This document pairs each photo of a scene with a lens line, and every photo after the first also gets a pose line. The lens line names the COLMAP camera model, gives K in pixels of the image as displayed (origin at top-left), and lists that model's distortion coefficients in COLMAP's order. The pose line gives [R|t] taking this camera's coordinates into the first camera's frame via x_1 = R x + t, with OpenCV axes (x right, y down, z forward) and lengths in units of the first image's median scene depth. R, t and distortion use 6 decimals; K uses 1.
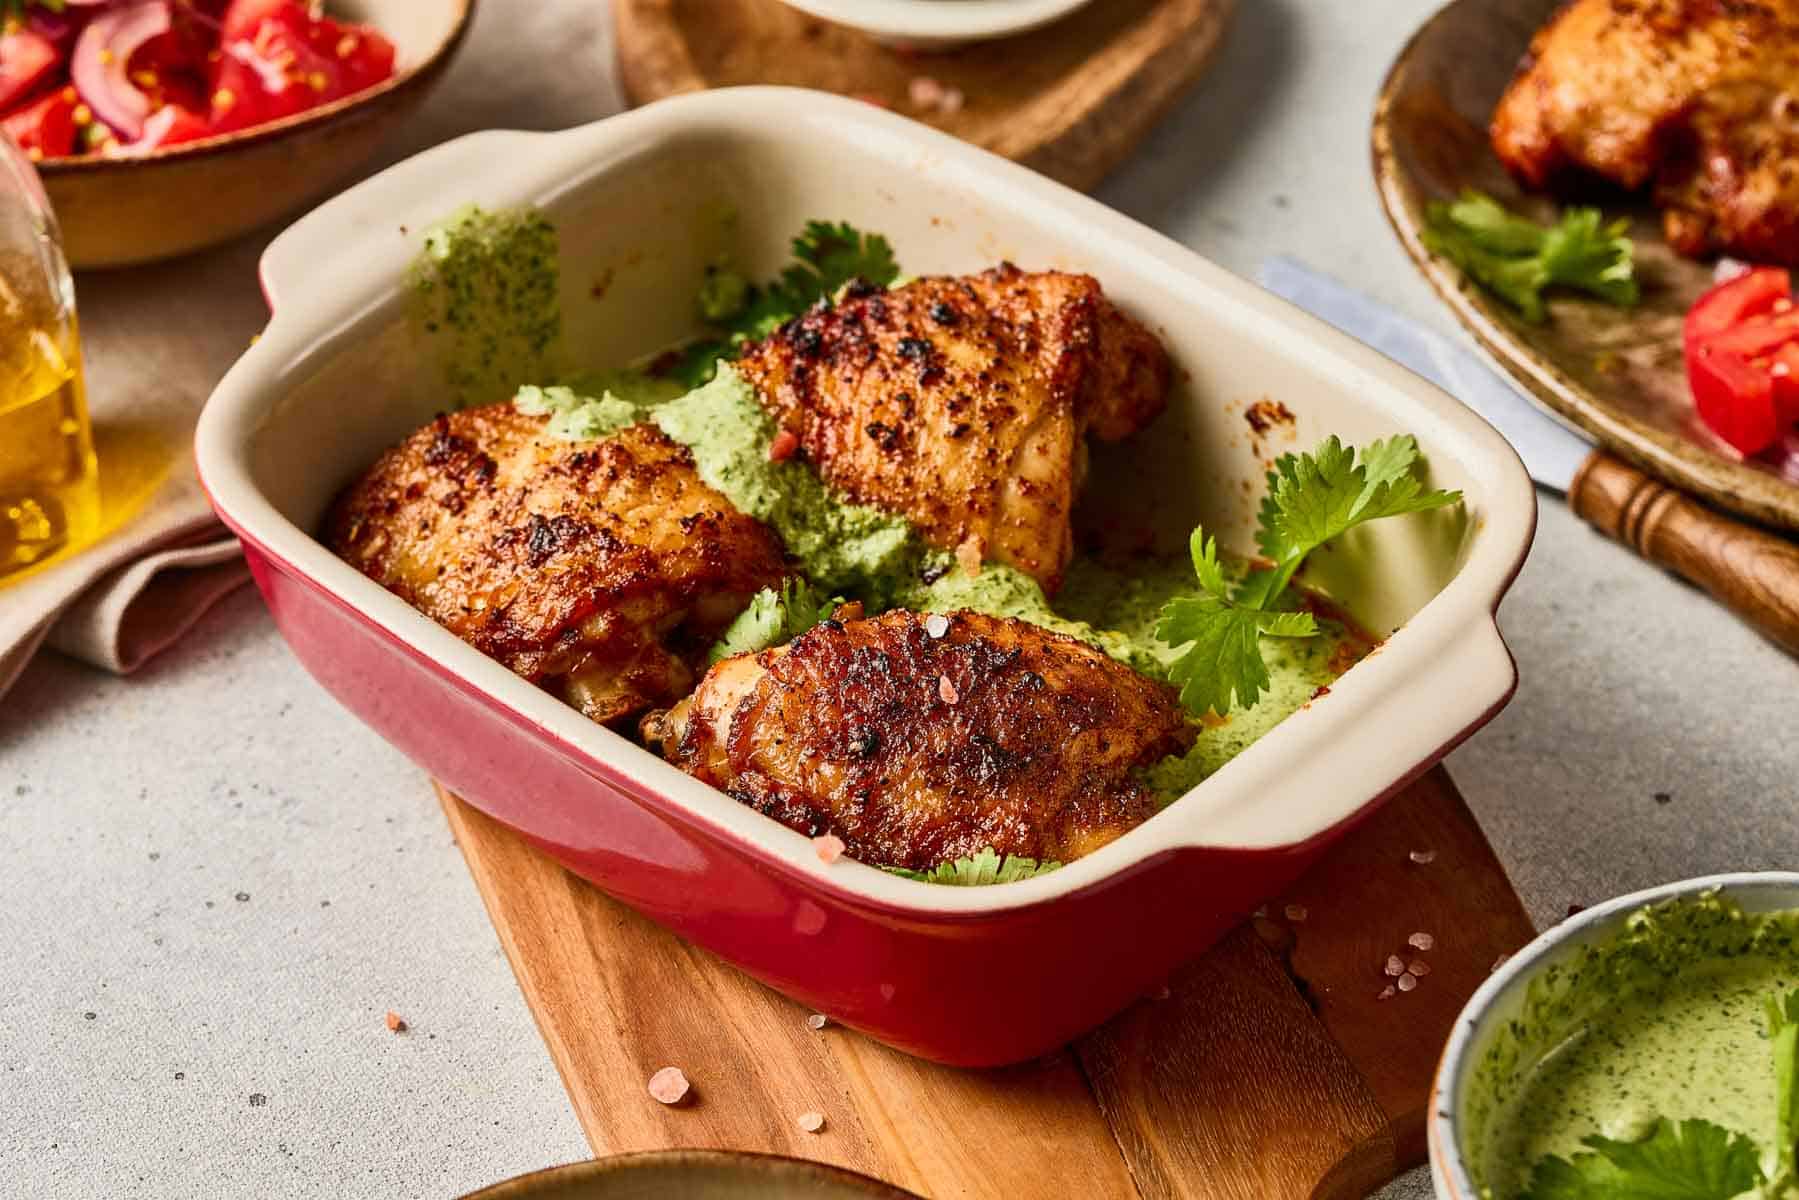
lens RADIAL K [[6262.7, 0, 901.3], [0, 6262.7, 693.7], [0, 0, 1]] dist [-0.132465, 0.340001]
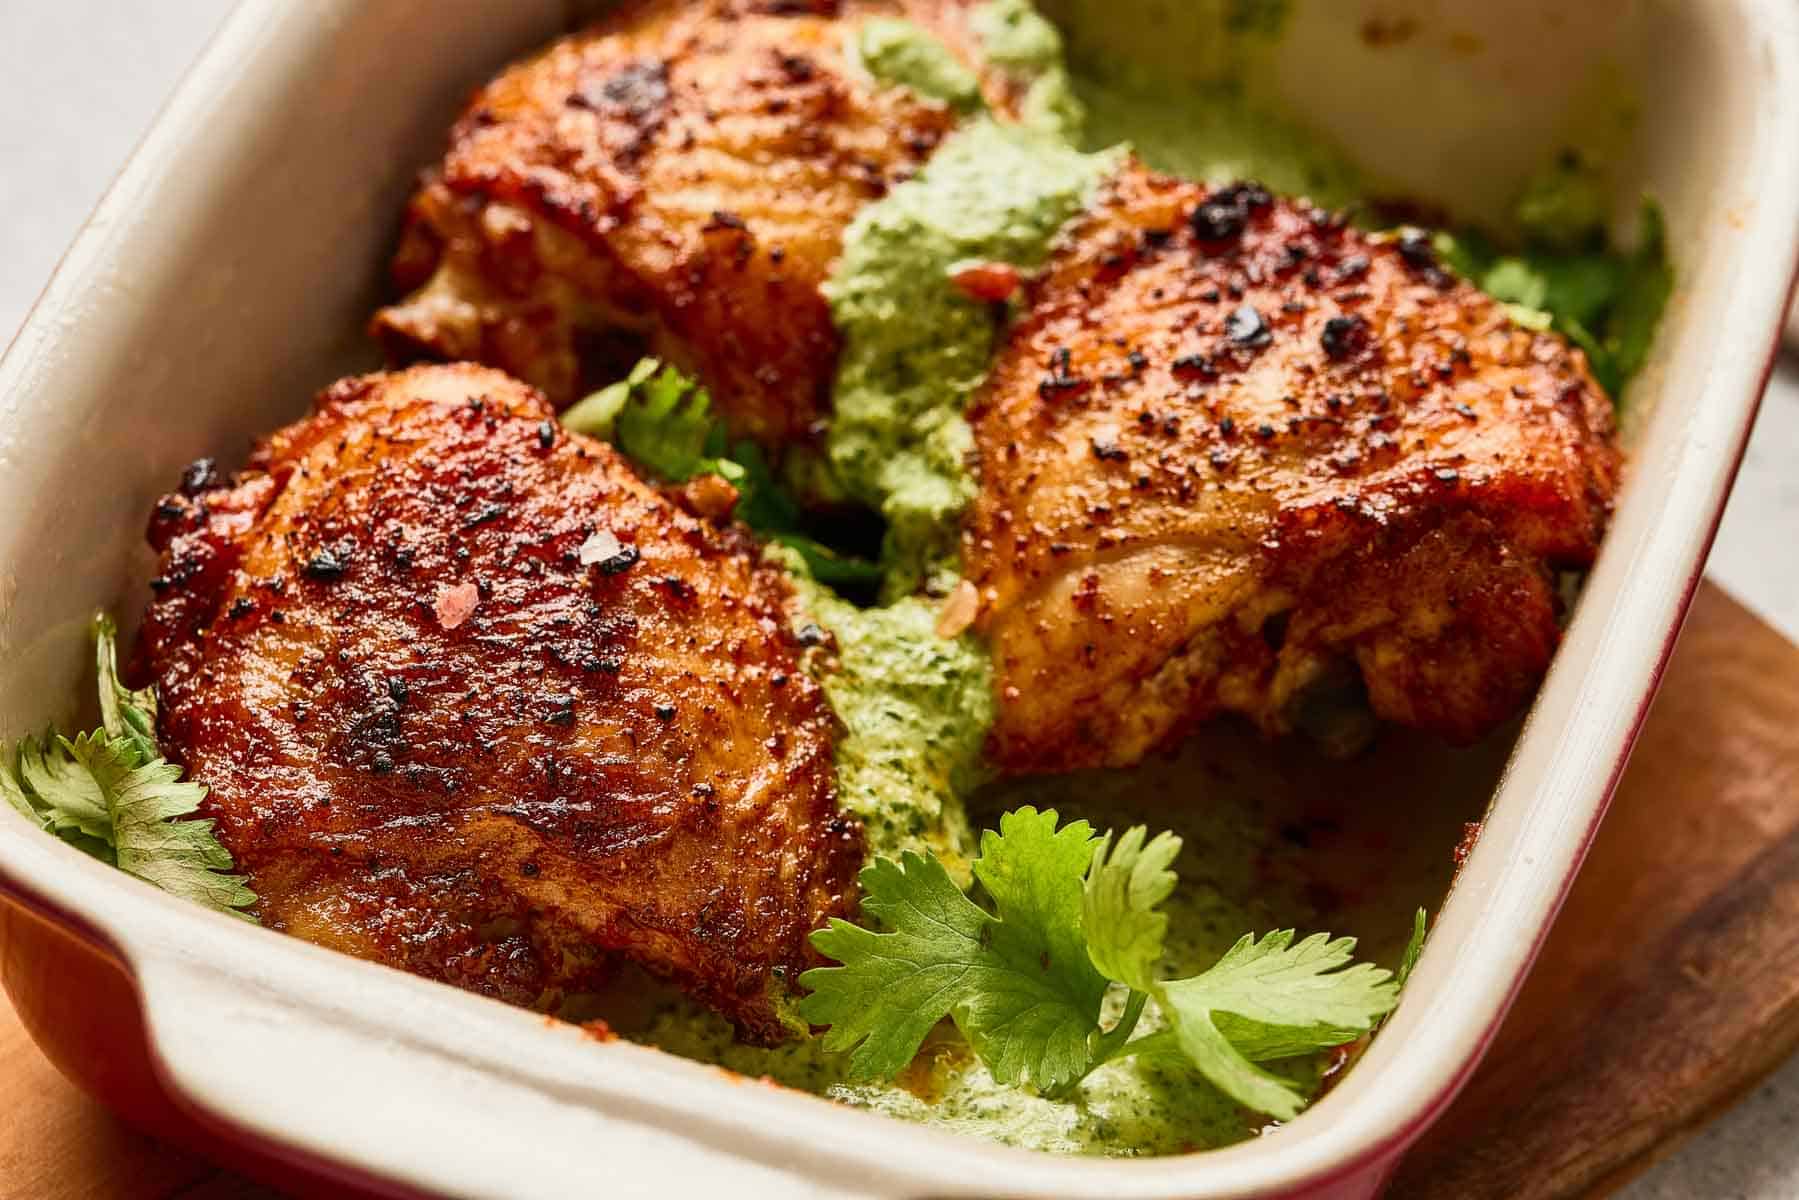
lens RADIAL K [[6262.7, 0, 901.3], [0, 6262.7, 693.7], [0, 0, 1]] dist [-0.132465, 0.340001]
pose [[0.332009, 0.668808, -0.665181, 0.403390], [-0.604646, 0.692147, 0.394126, -0.243218], [0.723998, 0.271346, 0.634191, 0.625813]]
